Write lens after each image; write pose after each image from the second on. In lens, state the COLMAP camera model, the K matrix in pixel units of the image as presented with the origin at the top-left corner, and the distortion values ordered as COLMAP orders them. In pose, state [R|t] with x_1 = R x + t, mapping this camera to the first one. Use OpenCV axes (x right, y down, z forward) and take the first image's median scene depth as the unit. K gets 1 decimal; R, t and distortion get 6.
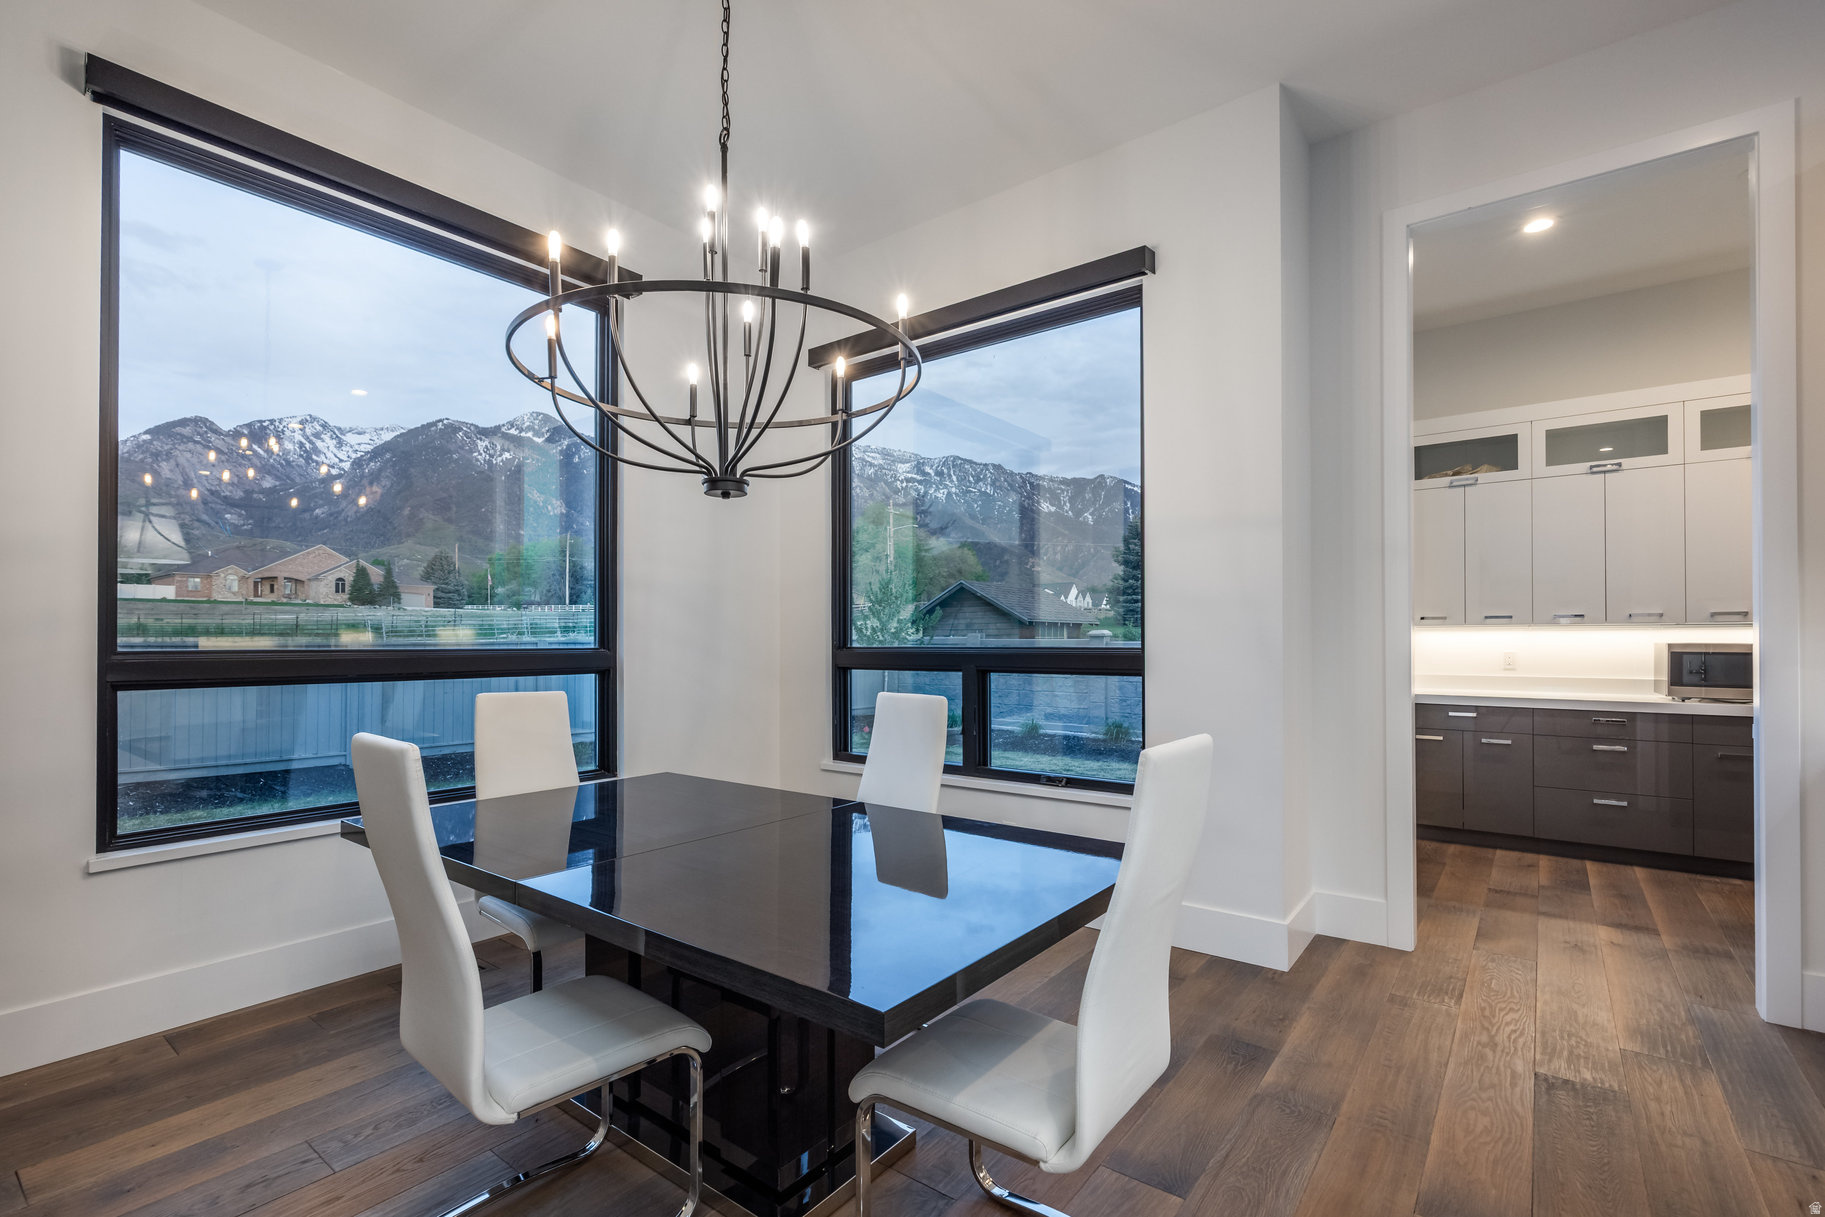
lens RADIAL K [[816.6, 0, 922.0], [0, 816.6, 630.9], [0, 0, 1]] dist [0.000344, -0.000035]
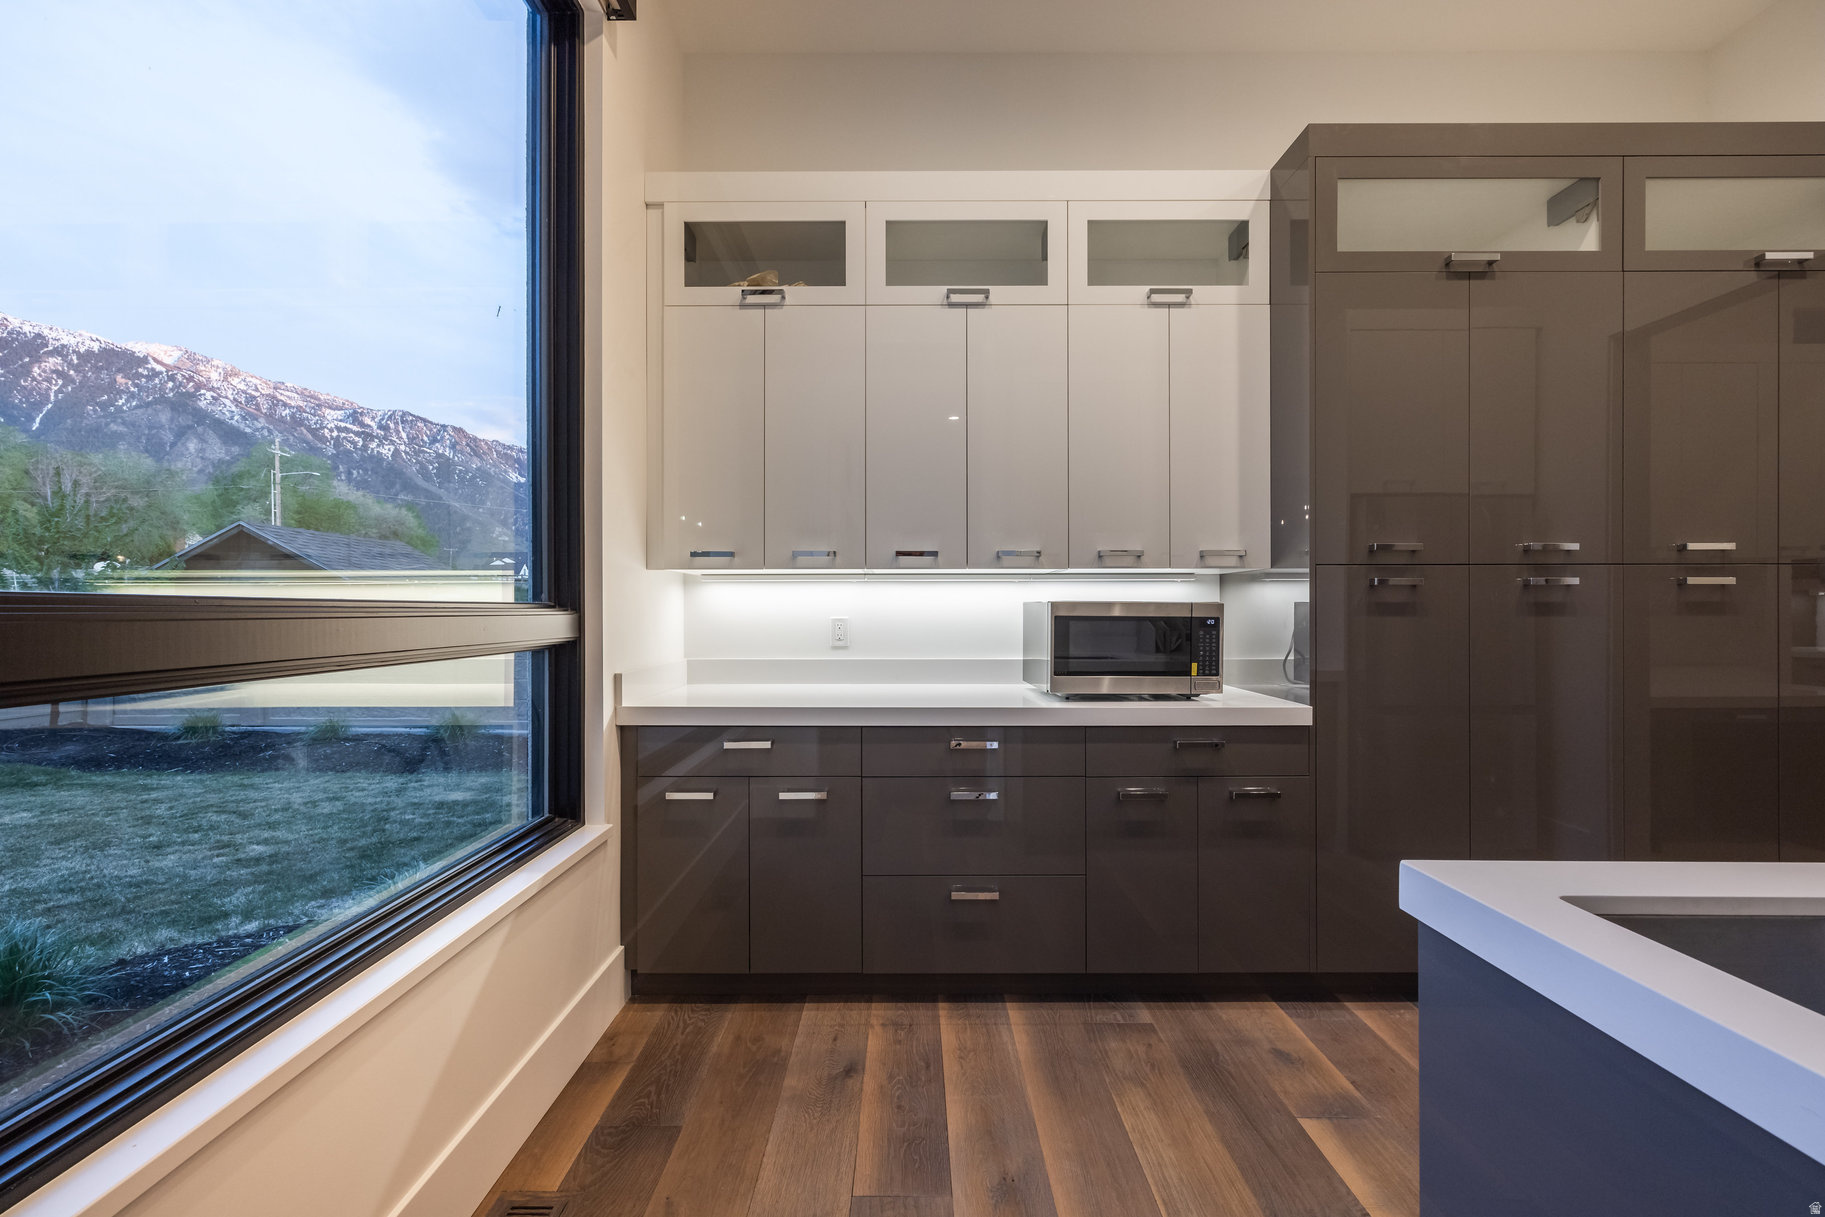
lens RADIAL K [[781.5, 0, 911.9], [0, 781.5, 609.8], [0, 0, 1]] dist [-0.007632, 0.000335]
pose [[0.788625, -0.001777, 0.614872, 0.468466], [-0.006280, 0.999920, 0.010944, 0.015590], [-0.614843, -0.012493, 0.788551, 0.589494]]
